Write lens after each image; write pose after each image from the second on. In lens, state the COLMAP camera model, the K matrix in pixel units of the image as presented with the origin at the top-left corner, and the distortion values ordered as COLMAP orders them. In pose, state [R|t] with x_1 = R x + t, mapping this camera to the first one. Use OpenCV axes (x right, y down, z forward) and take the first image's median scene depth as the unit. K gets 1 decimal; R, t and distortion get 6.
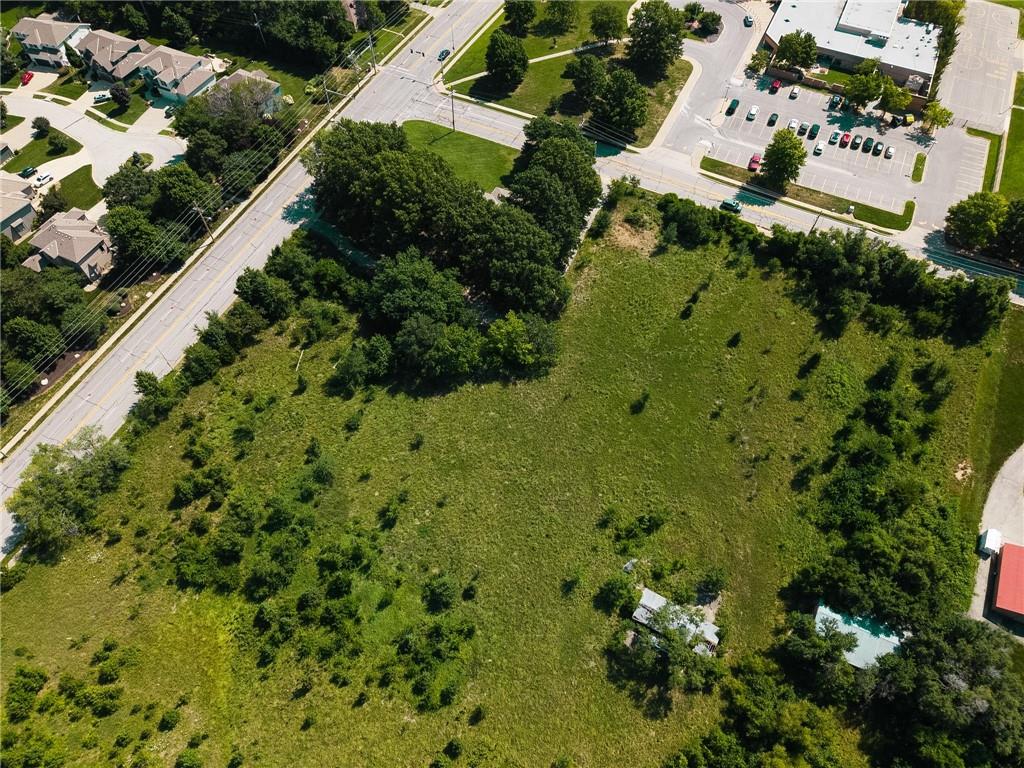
lens RADIAL K [[704.1, 0, 512.0], [0, 704.1, 384.0], [0, 0, 1]] dist [-0.005454, 0.000274]
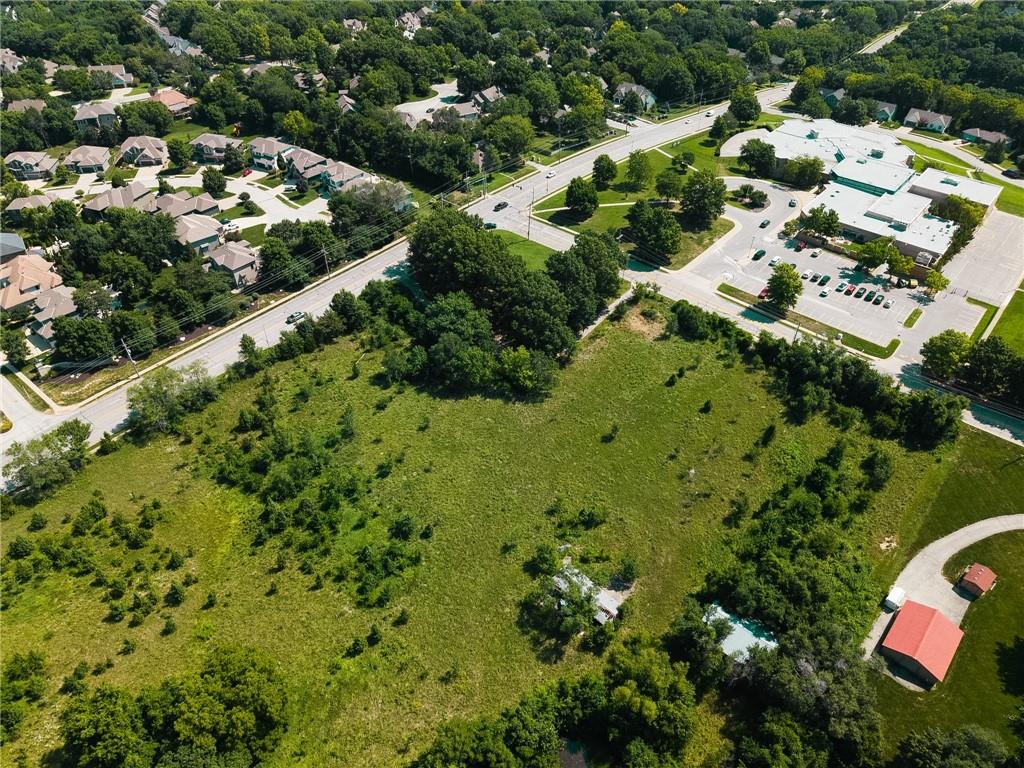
lens RADIAL K [[704.1, 0, 512.0], [0, 704.1, 384.0], [0, 0, 1]] dist [-0.005454, 0.000274]
pose [[0.964318, 0.172875, -0.200511, 0.229830], [-0.222471, 0.939701, -0.259747, 0.274446], [0.143517, 0.295086, 0.944631, -0.168016]]
